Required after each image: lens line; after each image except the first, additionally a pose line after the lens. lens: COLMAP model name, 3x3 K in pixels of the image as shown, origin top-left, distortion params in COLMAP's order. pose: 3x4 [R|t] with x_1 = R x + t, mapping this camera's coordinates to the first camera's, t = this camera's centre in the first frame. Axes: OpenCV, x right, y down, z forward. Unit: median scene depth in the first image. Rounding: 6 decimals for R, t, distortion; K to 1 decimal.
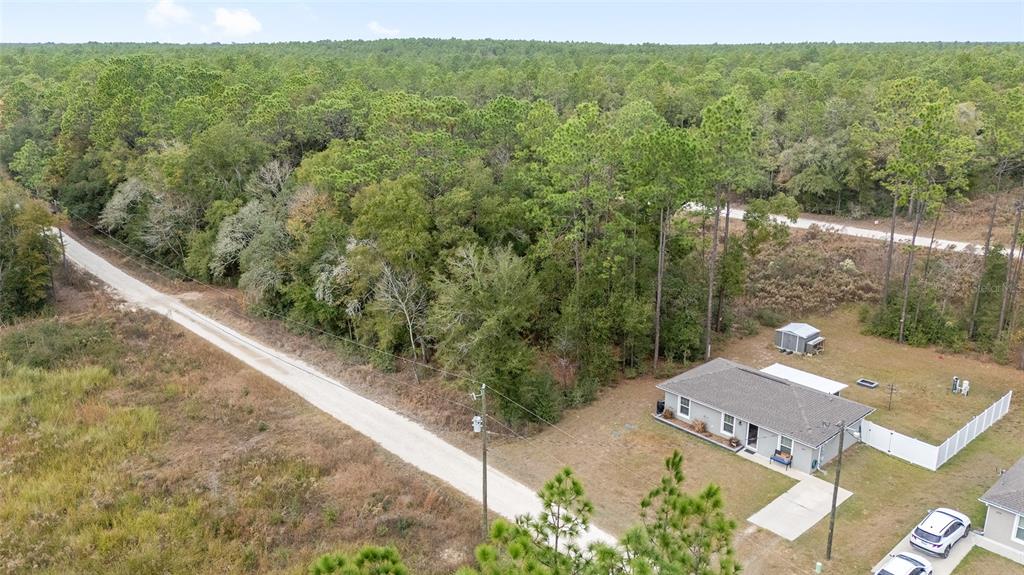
lens RADIAL K [[766.6, 0, 512.0], [0, 766.6, 287.5], [0, 0, 1]] dist [0.020609, -0.005702]
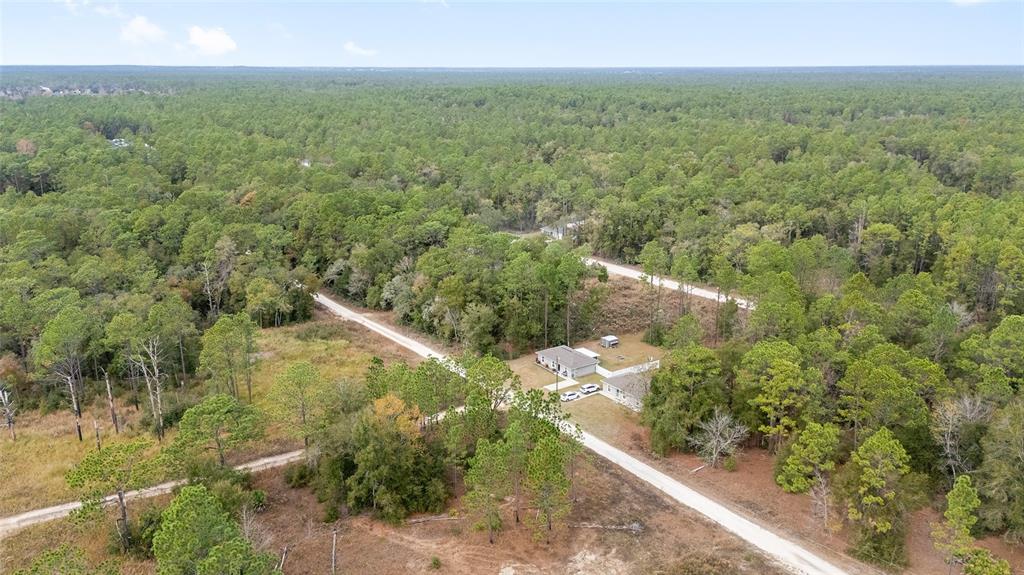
lens RADIAL K [[766.6, 0, 512.0], [0, 766.6, 287.5], [0, 0, 1]] dist [0.020609, -0.005702]
pose [[0.992397, 0.033995, -0.118292, 0.344808], [-0.037468, 0.998926, -0.027254, -0.029763], [0.117238, 0.031479, 0.992605, -1.528772]]
